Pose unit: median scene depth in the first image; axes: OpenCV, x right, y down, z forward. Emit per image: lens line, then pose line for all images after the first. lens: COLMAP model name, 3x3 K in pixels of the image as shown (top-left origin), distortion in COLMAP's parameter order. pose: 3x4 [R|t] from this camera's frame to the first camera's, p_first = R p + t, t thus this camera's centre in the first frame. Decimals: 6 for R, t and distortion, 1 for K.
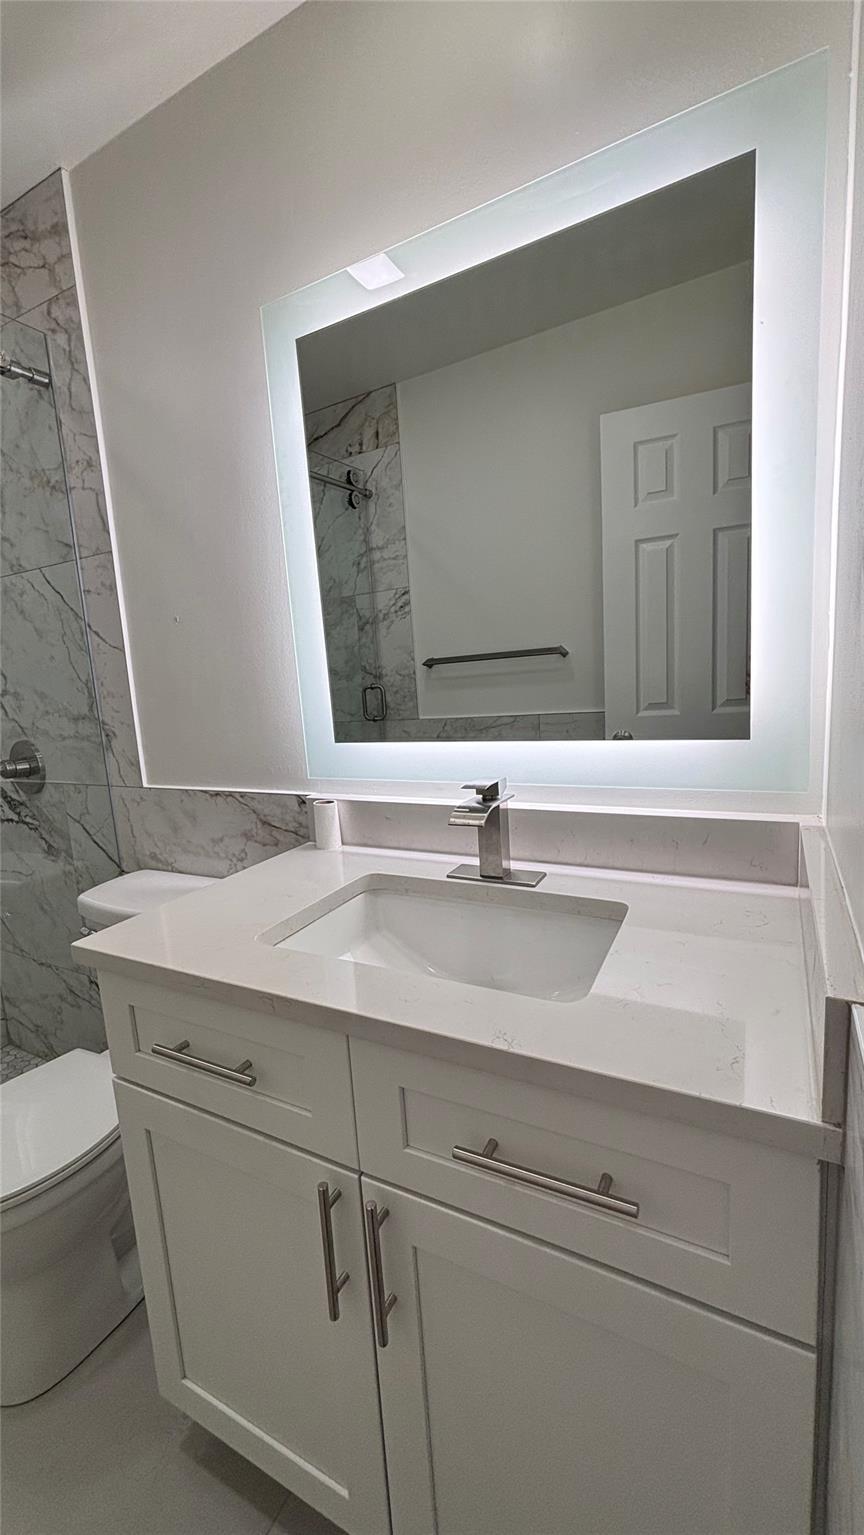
lens RADIAL K [[623.4, 0, 432.8], [0, 623.4, 770.2], [0, 0, 1]] dist [-0.000086, -0.000173]
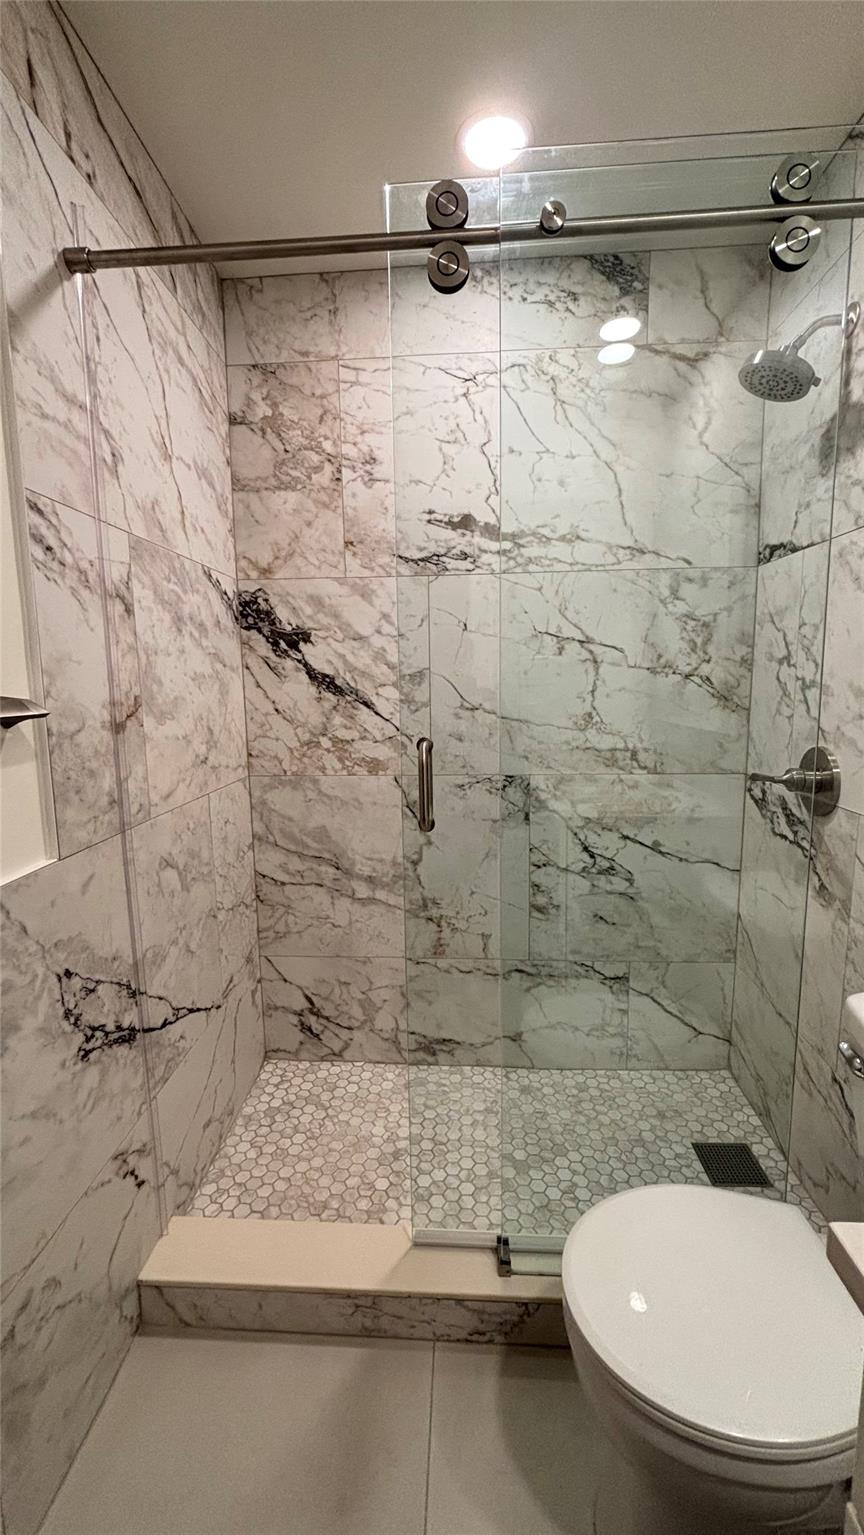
lens RADIAL K [[629.5, 0, 425.8], [0, 629.5, 764.7], [0, 0, 1]] dist [0.009113, 0.000734]
pose [[0.409840, 0.181375, -0.893943, -0.171284], [-0.145483, 0.980484, 0.132235, -0.068287], [0.900481, 0.075858, 0.428228, 0.250034]]
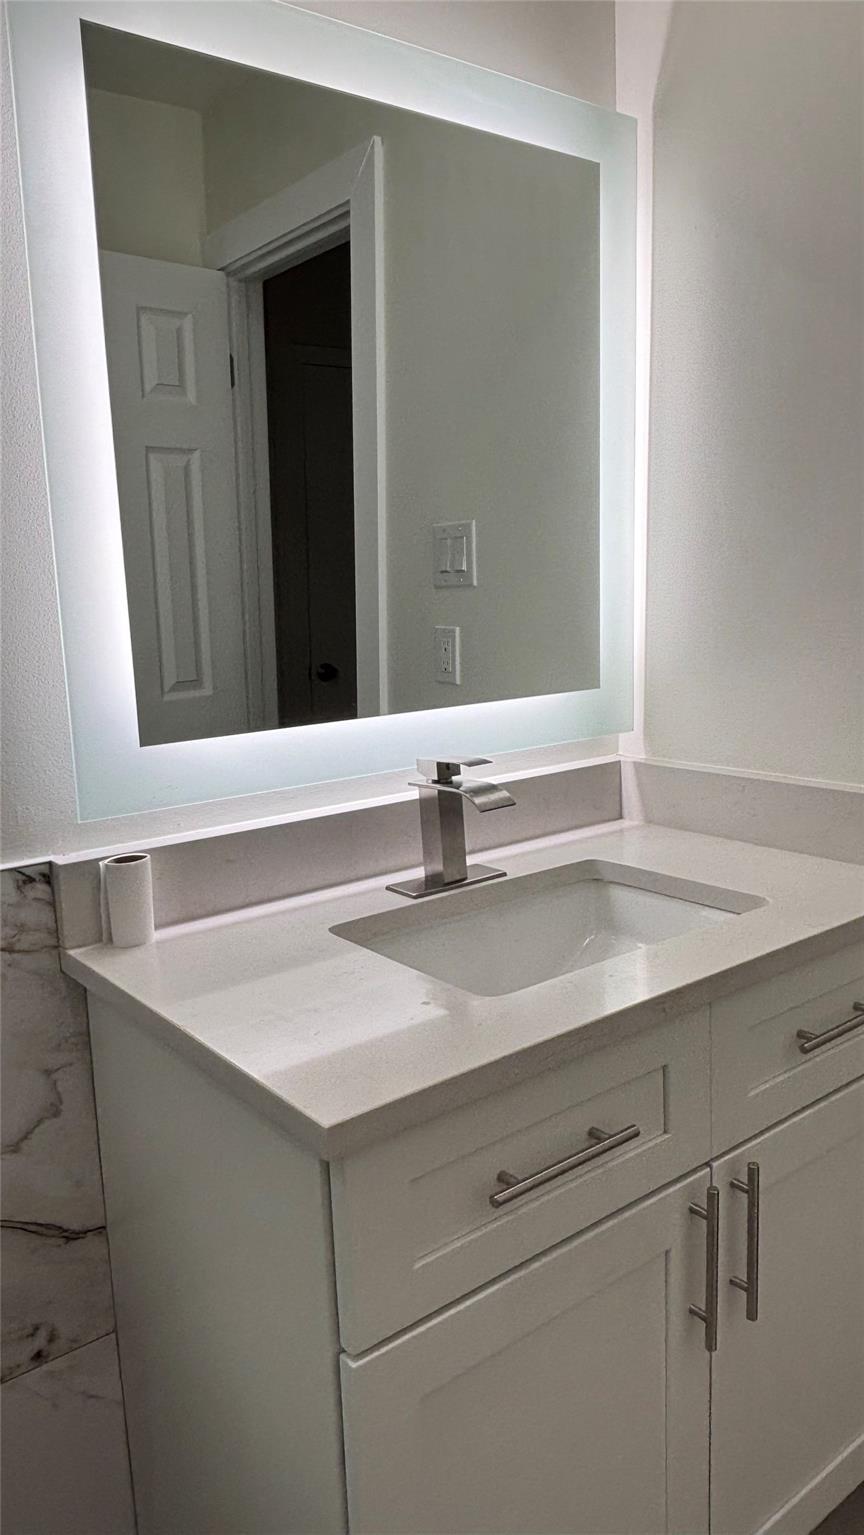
lens RADIAL K [[1054.7, 0, 432.0], [0, 1054.7, 767.5], [0, 0, 1]] dist [-0.003189, -0.001871]
pose [[0.419857, -0.105650, 0.901420, -0.739733], [0.155011, 0.986956, 0.043475, -0.021944], [-0.894255, 0.121476, 0.430757, 0.296573]]
